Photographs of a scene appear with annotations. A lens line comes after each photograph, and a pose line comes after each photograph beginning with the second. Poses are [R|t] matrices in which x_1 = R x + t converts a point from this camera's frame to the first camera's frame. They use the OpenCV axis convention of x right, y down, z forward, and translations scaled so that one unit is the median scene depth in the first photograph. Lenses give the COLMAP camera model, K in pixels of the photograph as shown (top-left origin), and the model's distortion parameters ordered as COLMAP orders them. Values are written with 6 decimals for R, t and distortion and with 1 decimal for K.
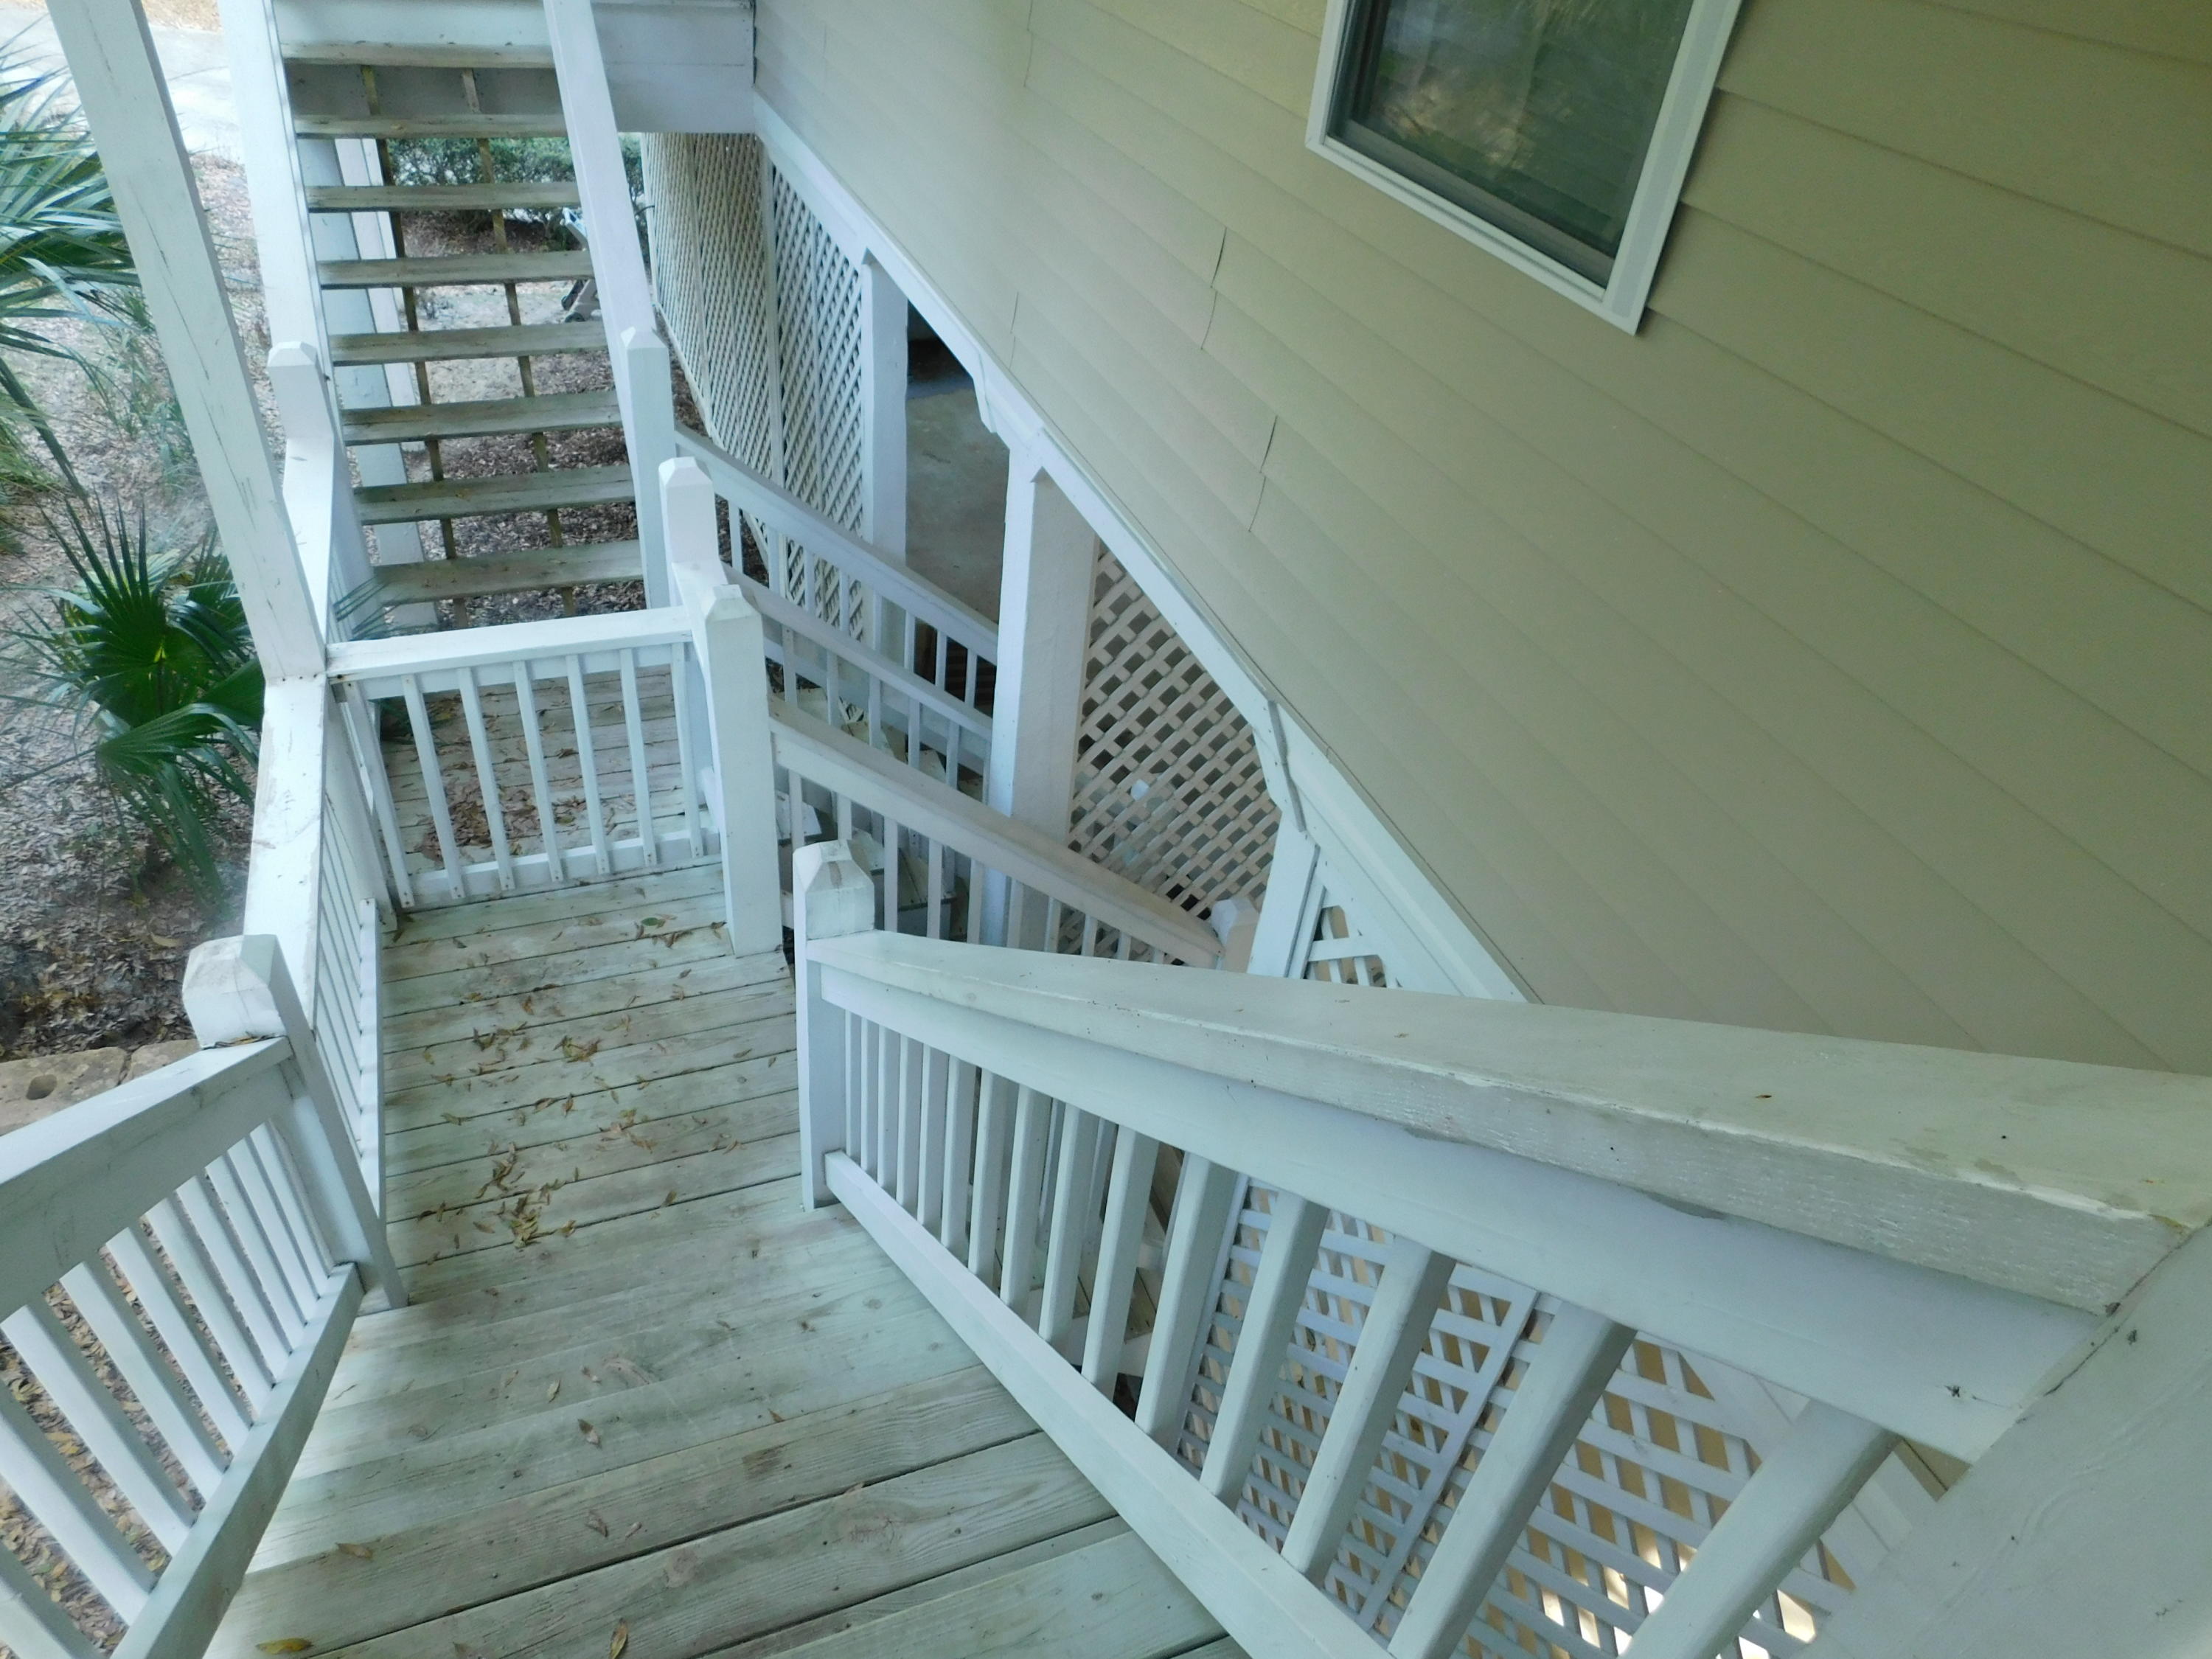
lens RADIAL K [[1462.6, 0, 1091.8], [0, 1462.6, 825.6], [0, 0, 1]] dist [-0.043450, 0.034566]
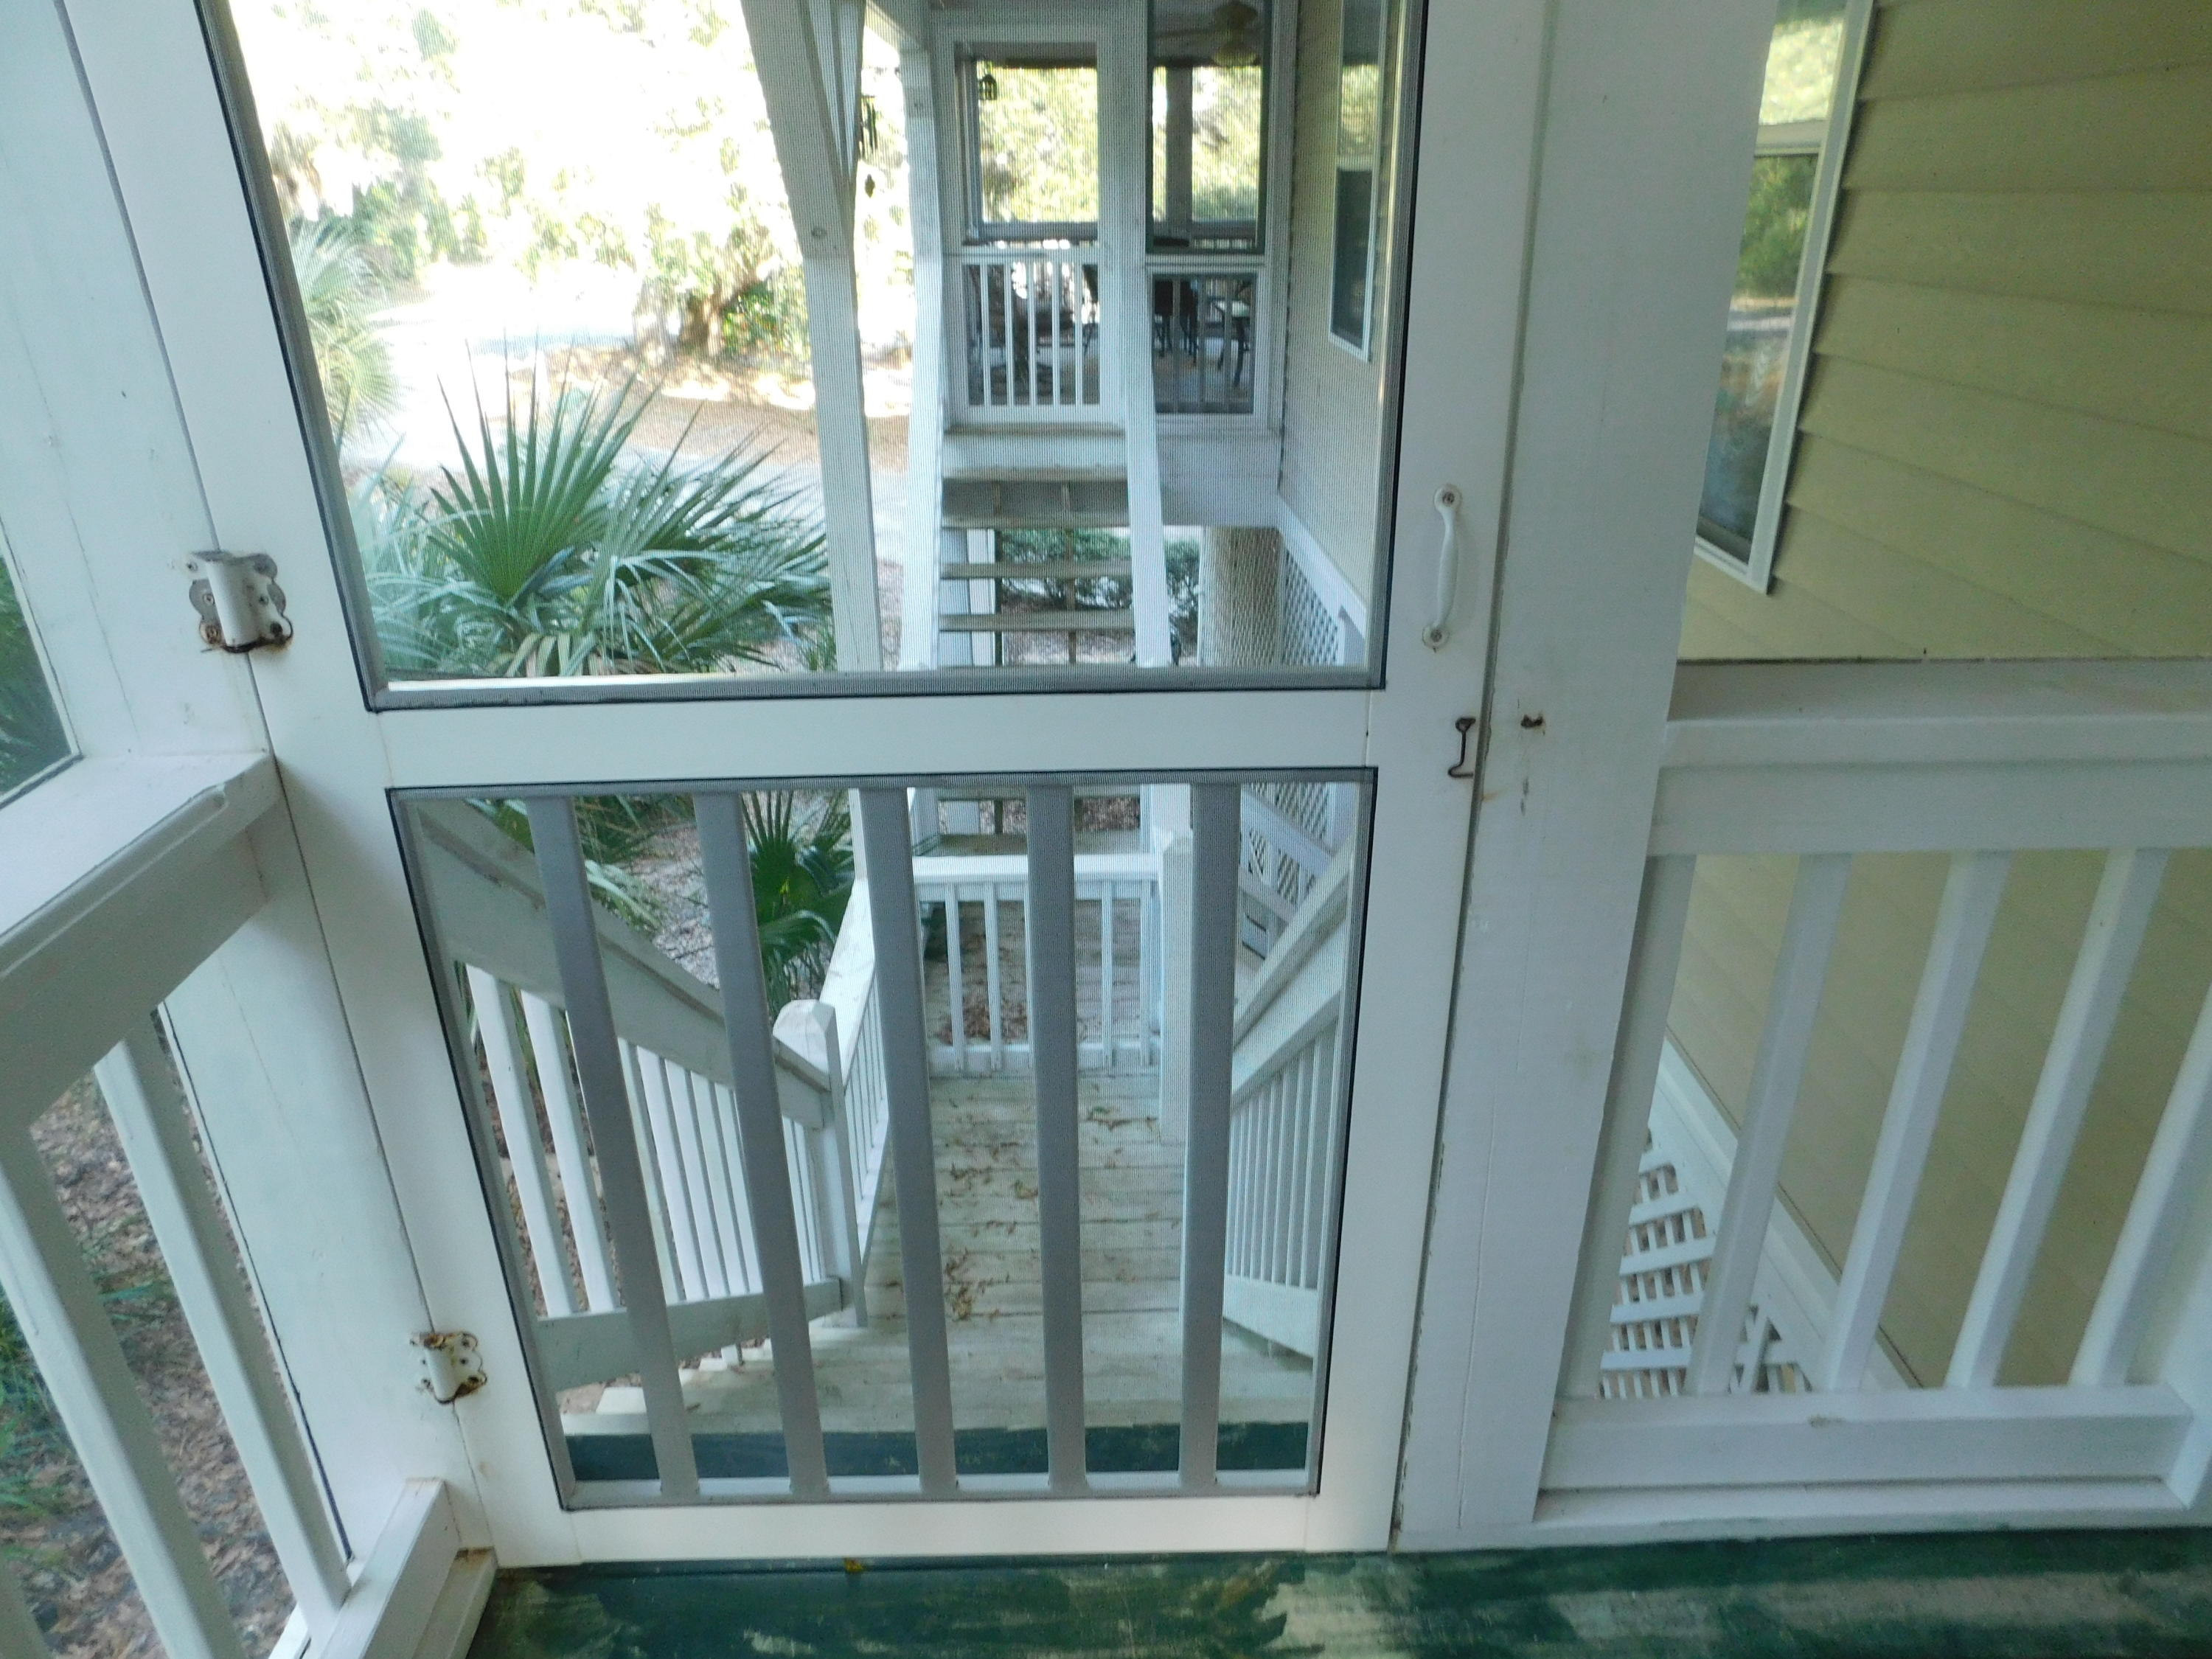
lens RADIAL K [[1462.6, 0, 1119.1], [0, 1462.6, 842.8], [0, 0, 1]] dist [-0.043450, 0.034566]
pose [[0.940902, 0.057573, -0.333748, 0.110589], [-0.138782, 0.964453, -0.224879, 0.124722], [0.308938, 0.257908, 0.915446, -0.177976]]
